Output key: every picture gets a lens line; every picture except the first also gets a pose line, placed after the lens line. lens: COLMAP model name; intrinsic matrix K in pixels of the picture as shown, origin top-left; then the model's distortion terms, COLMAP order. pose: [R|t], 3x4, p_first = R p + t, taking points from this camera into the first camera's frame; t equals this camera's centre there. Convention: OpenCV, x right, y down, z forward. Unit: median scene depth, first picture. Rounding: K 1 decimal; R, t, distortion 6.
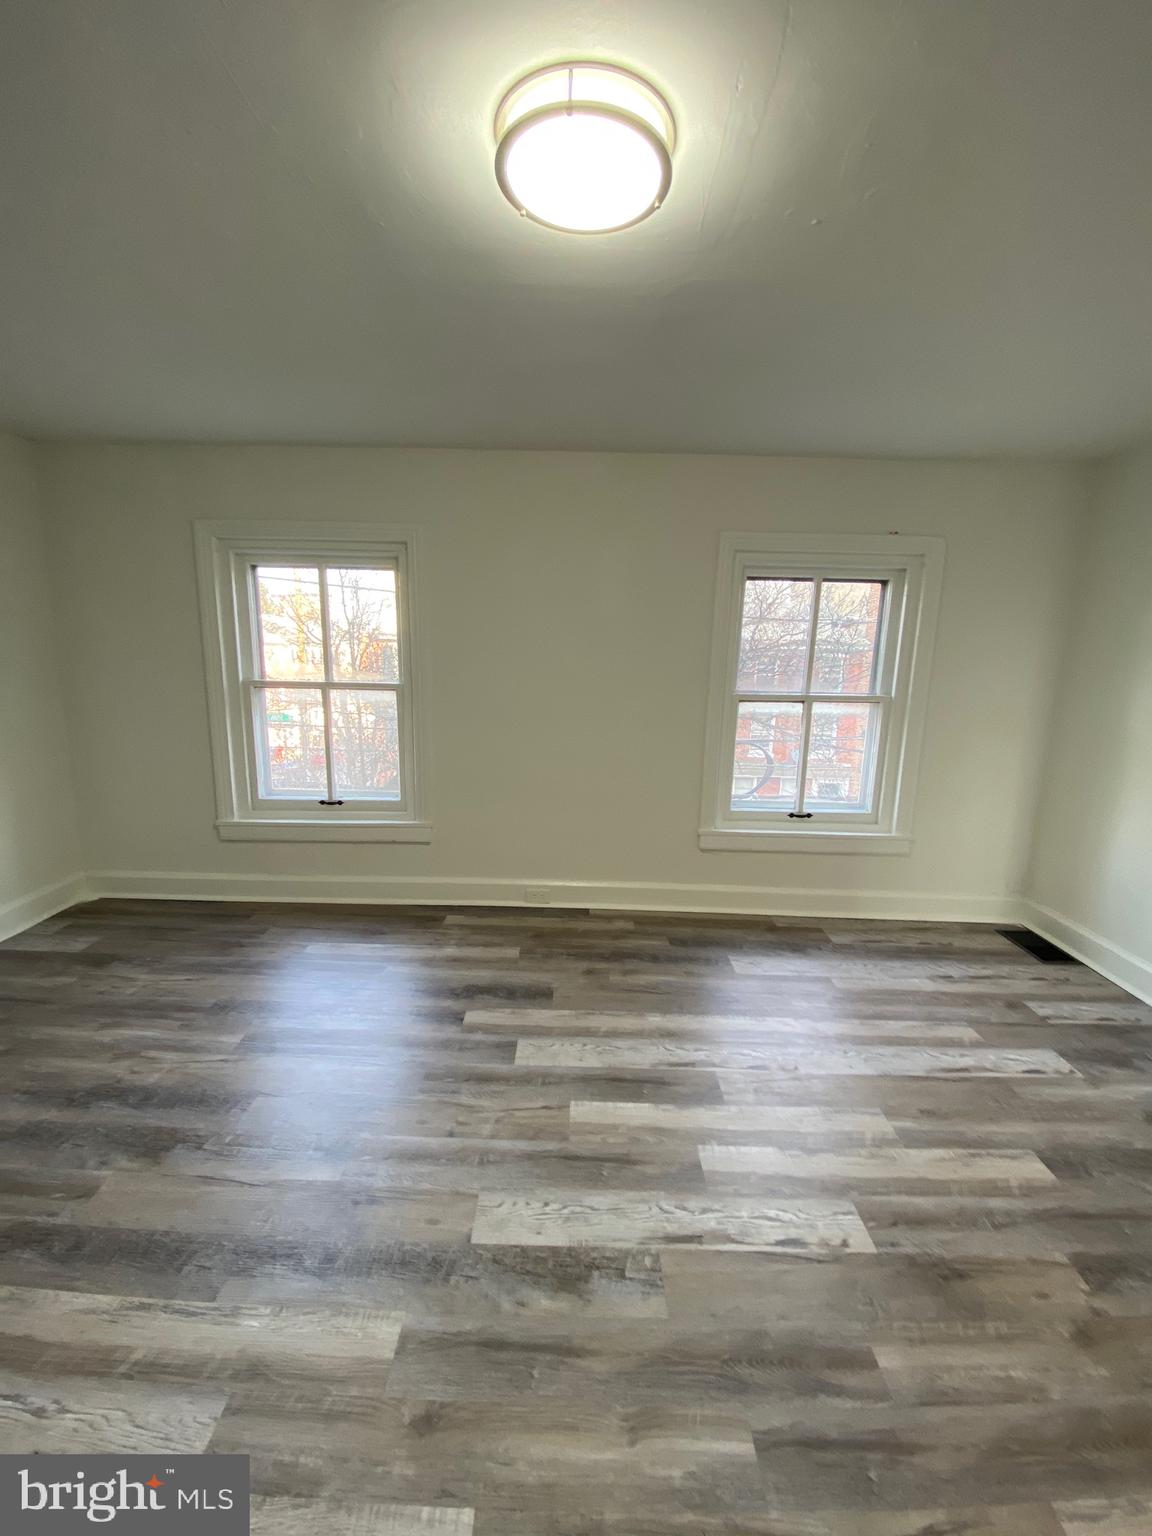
lens RADIAL K [[621.6, 0, 574.8], [0, 621.6, 766.0], [0, 0, 1]] dist [0.020120, -0.020497]
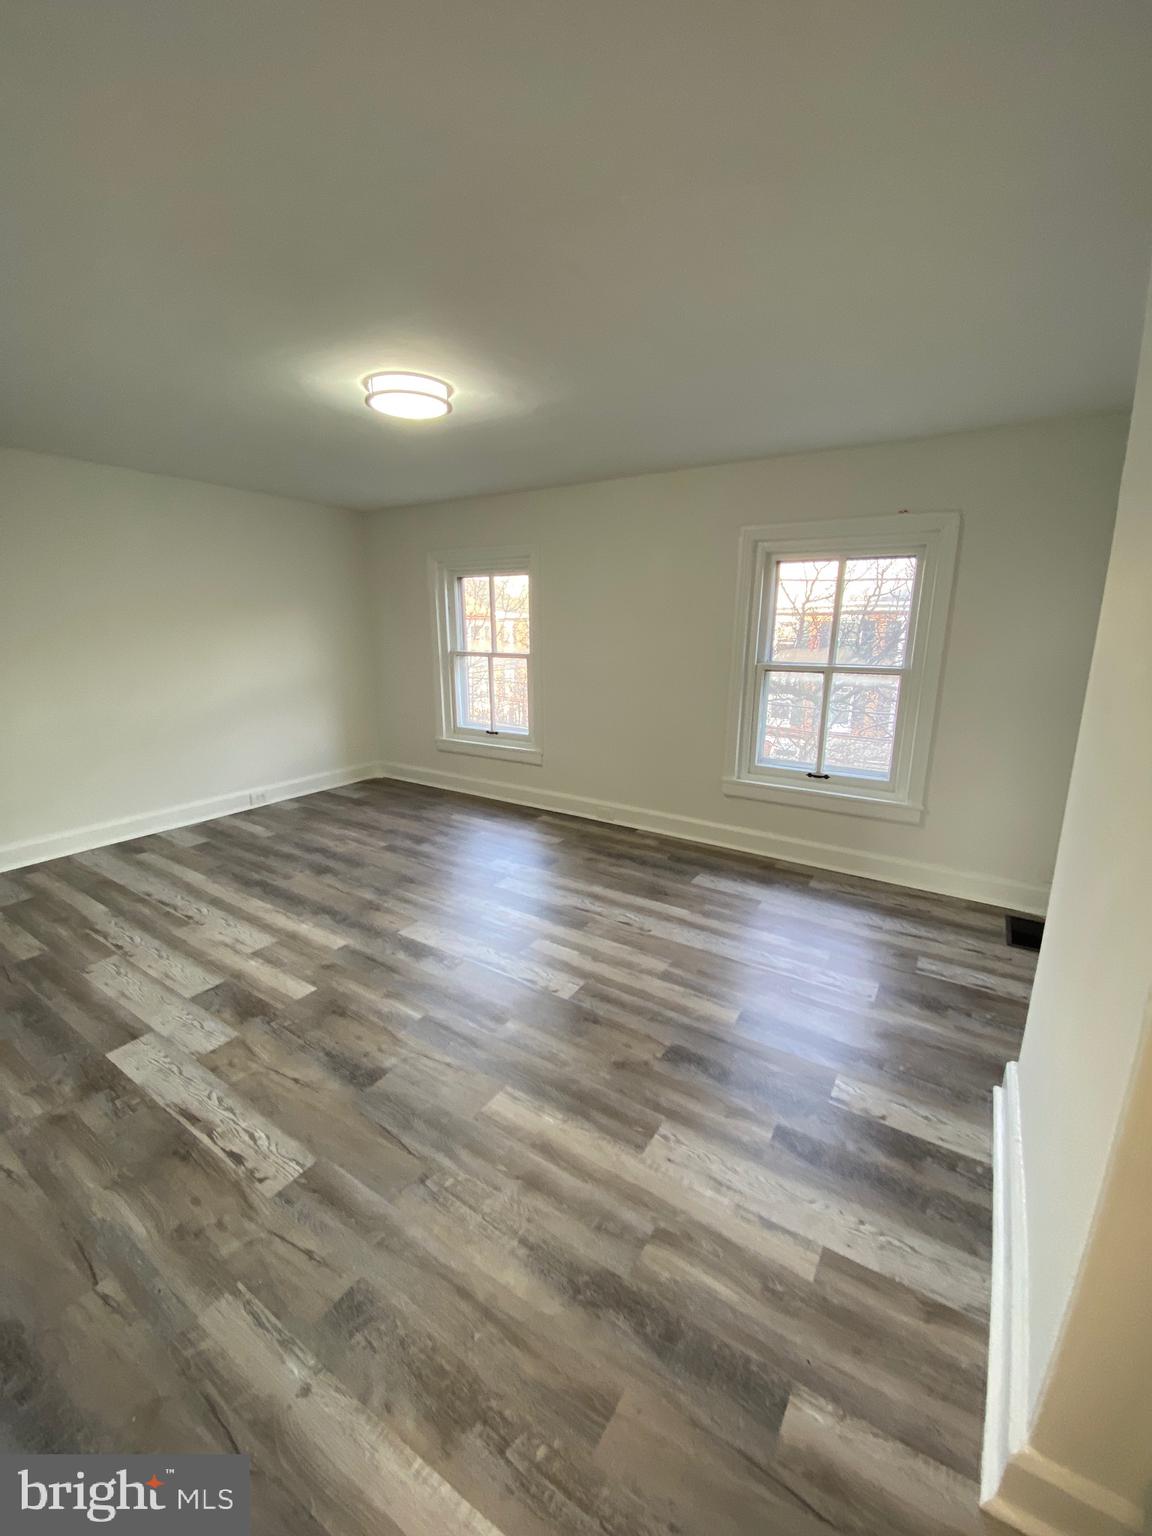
lens RADIAL K [[621.6, 0, 574.8], [0, 621.6, 766.0], [0, 0, 1]] dist [0.020120, -0.020497]
pose [[0.842325, 0.105789, -0.528486, 0.704090], [-0.083127, 0.994315, 0.066543, 0.029465], [0.532521, -0.012120, 0.846330, -0.201714]]
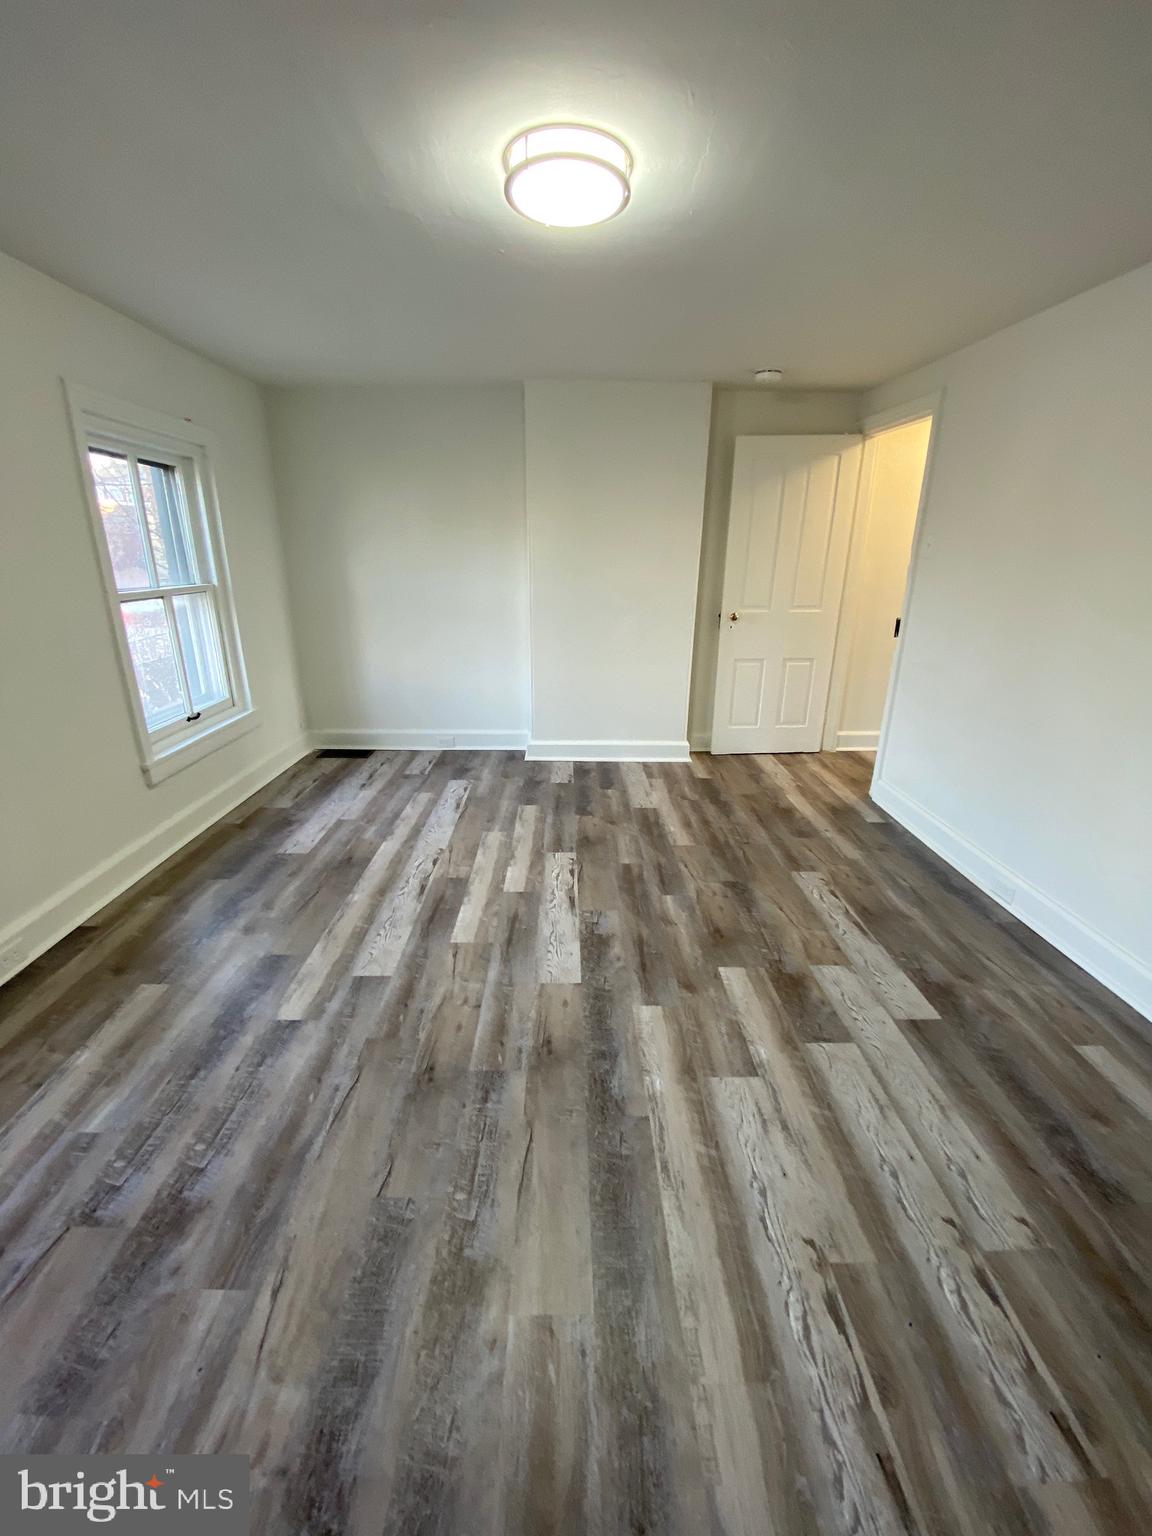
lens RADIAL K [[616.9, 0, 571.8], [0, 616.9, 769.3], [0, 0, 1]] dist [0.042066, -0.037570]
pose [[-0.017733, -0.349439, 0.936791, -0.712790], [0.176919, 0.921057, 0.346919, -0.096759], [-0.984066, 0.171888, 0.045489, 0.471022]]
